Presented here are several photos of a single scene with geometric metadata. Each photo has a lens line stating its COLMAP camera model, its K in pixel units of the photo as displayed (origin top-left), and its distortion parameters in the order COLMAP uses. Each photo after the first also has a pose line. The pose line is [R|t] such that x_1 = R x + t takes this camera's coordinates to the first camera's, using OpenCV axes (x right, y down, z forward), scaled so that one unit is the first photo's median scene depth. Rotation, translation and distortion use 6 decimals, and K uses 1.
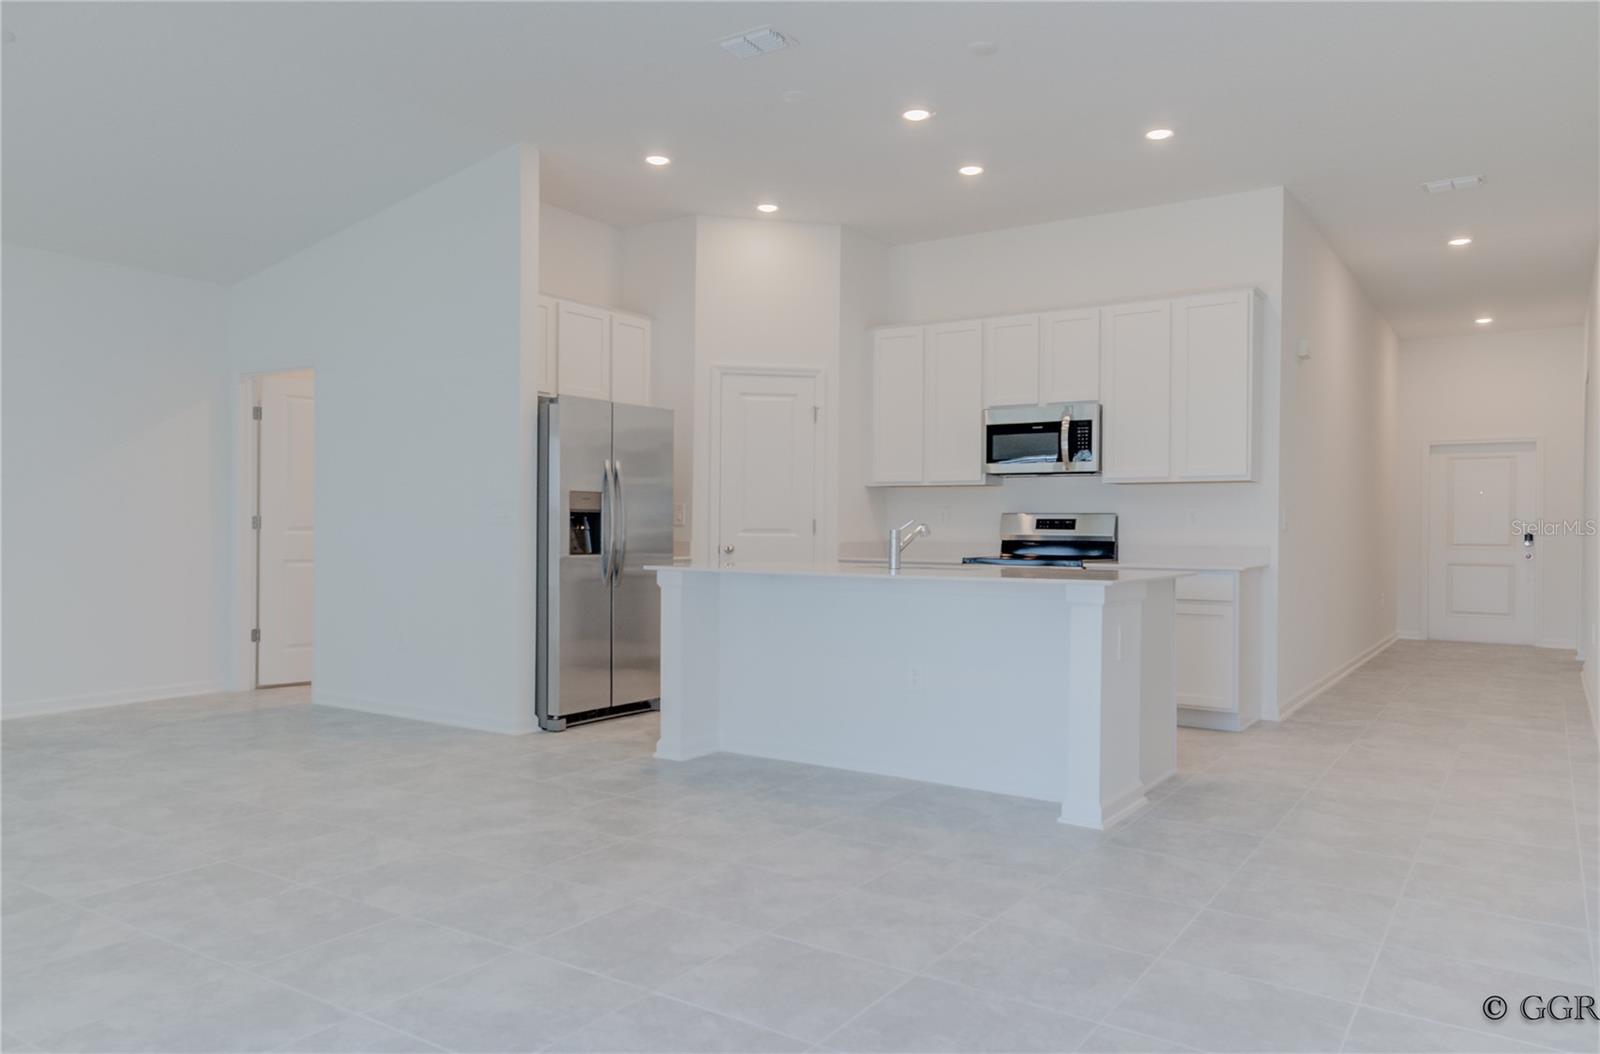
lens RADIAL K [[1119.6, 0, 827.4], [0, 1119.6, 525.5], [0, 0, 1]] dist [0.003002, 0.018415]
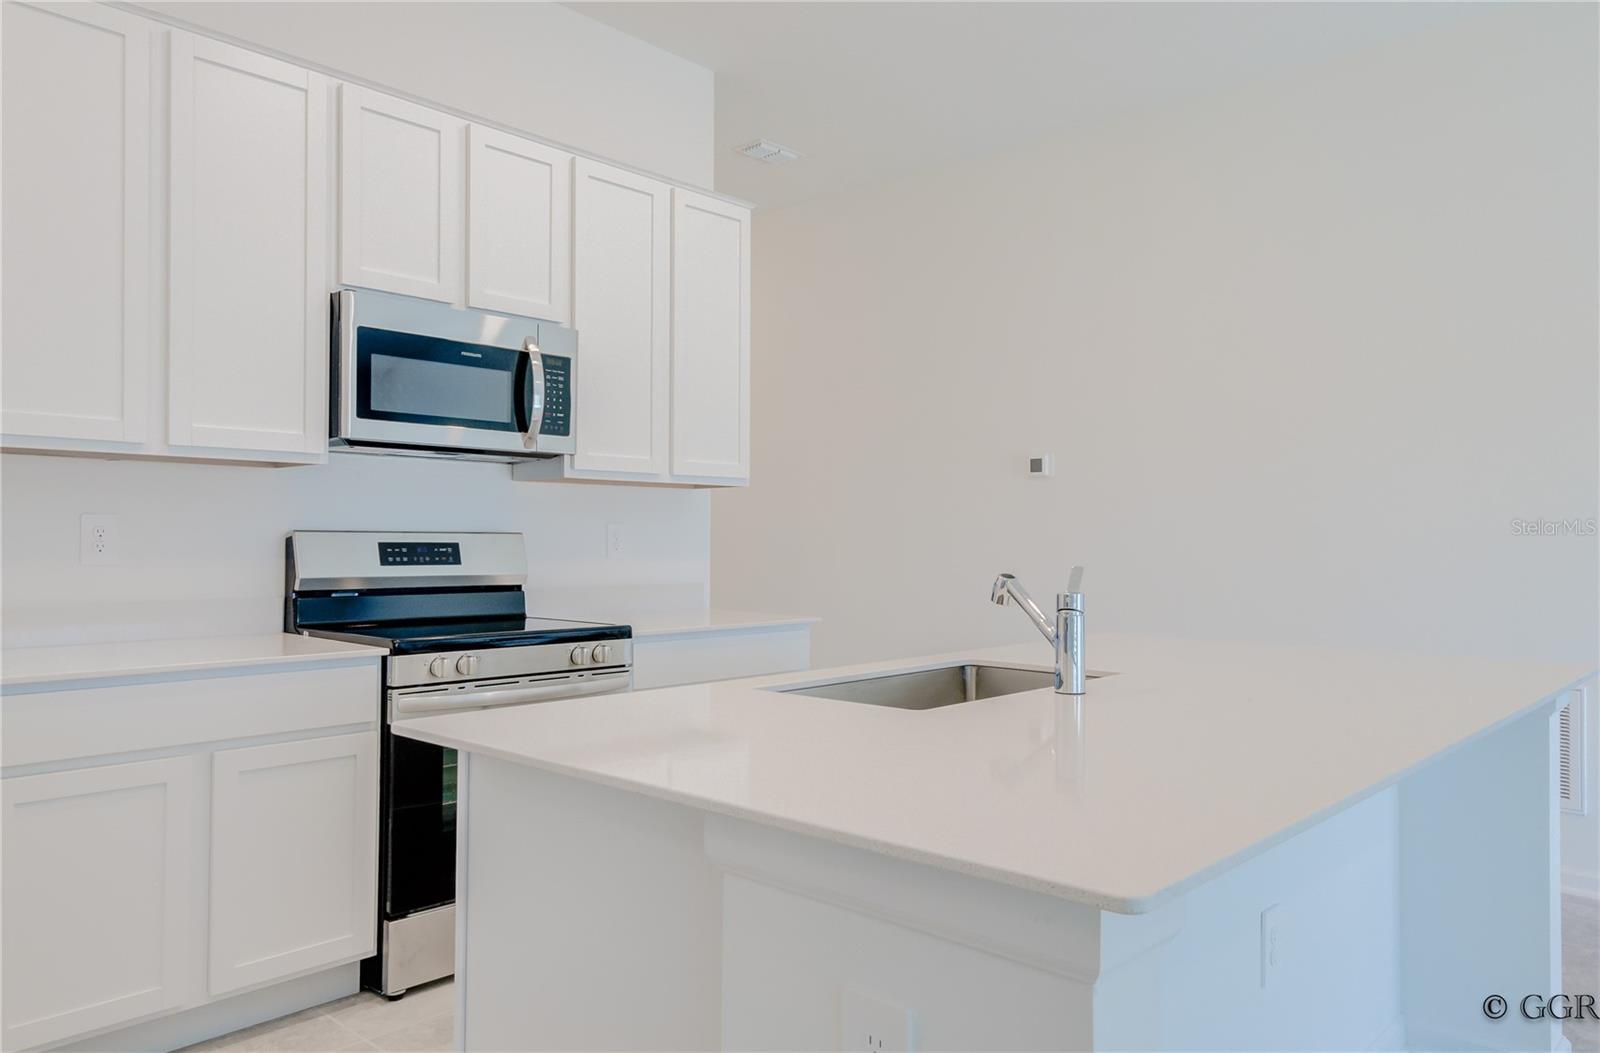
lens RADIAL K [[1119.6, 0, 779.6], [0, 1119.6, 535.9], [0, 0, 1]] dist [0.003002, 0.018415]
pose [[0.179477, -0.004700, 0.983751, -0.258546], [-0.003810, 0.999978, 0.005473, -0.012832], [-0.983755, -0.004731, 0.179455, 0.776045]]
